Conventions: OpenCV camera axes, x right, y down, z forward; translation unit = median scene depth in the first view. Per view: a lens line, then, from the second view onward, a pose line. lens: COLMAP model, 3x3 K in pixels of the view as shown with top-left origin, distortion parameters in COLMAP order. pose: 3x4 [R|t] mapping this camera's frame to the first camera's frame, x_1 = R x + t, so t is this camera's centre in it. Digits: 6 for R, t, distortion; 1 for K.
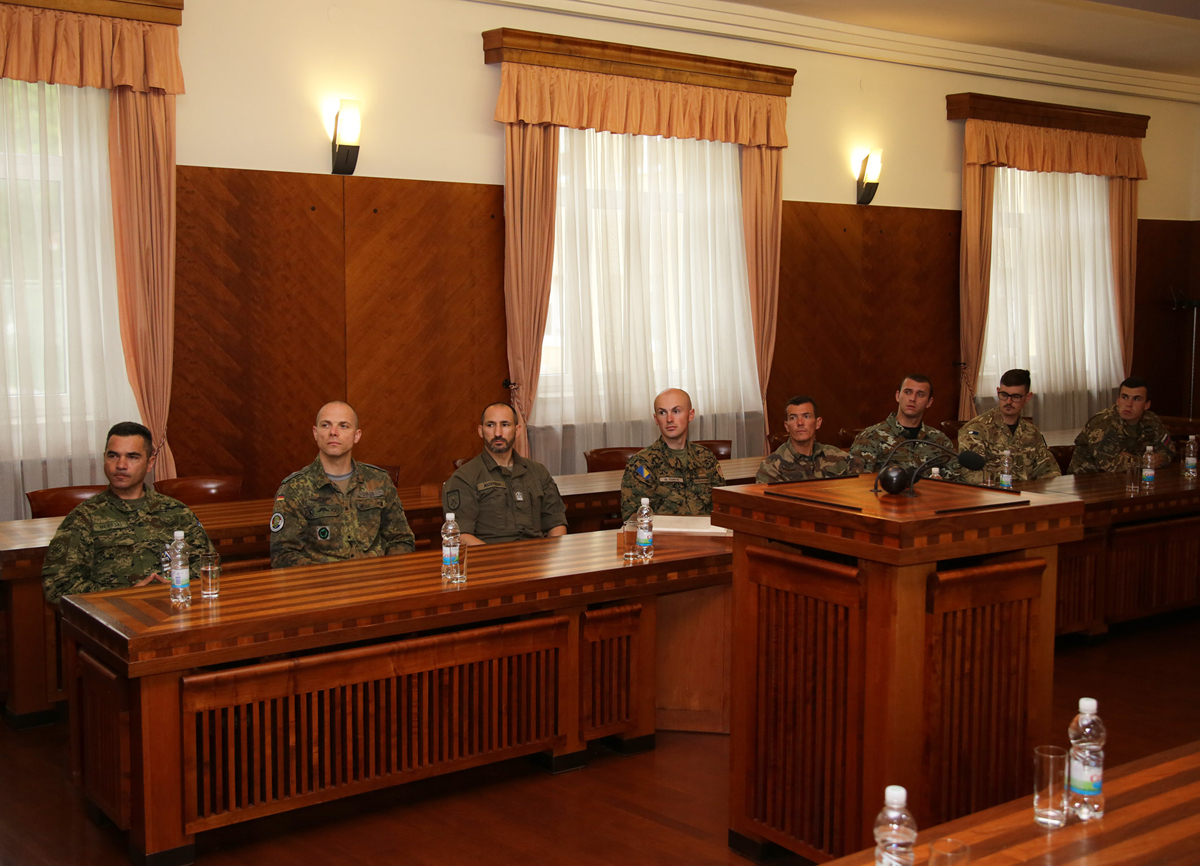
lens RADIAL K [[1336.8, 0, 600.0], [0, 1336.8, 433.0], [0, 0, 1]] dist [0.113671, 0.005227]
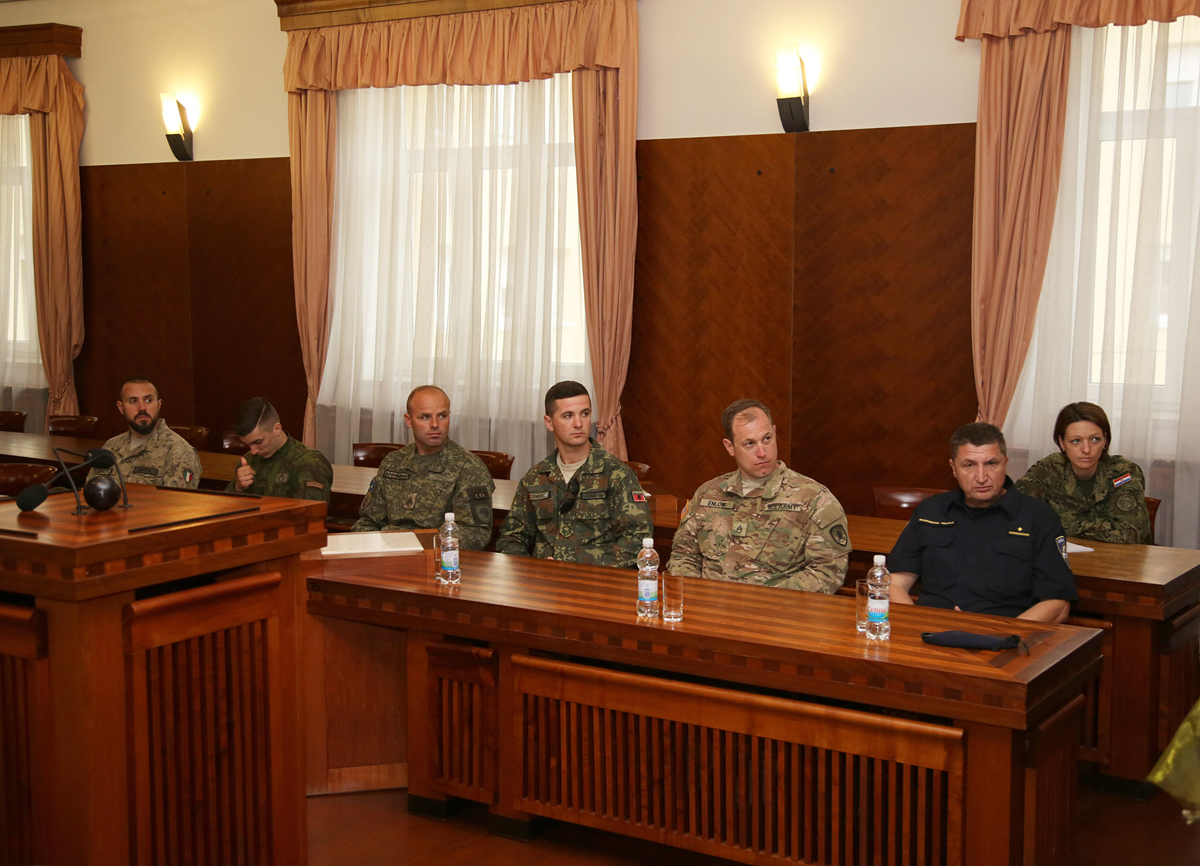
lens RADIAL K [[1631.7, 0, 600.0], [0, 1631.7, 433.0], [0, 0, 1]] dist [0.015962, 0.025348]
pose [[0.371045, 0.089466, -0.924295, 0.903447], [-0.098276, 0.993542, 0.056717, -0.063742], [0.923400, 0.069792, 0.377441, 0.642706]]
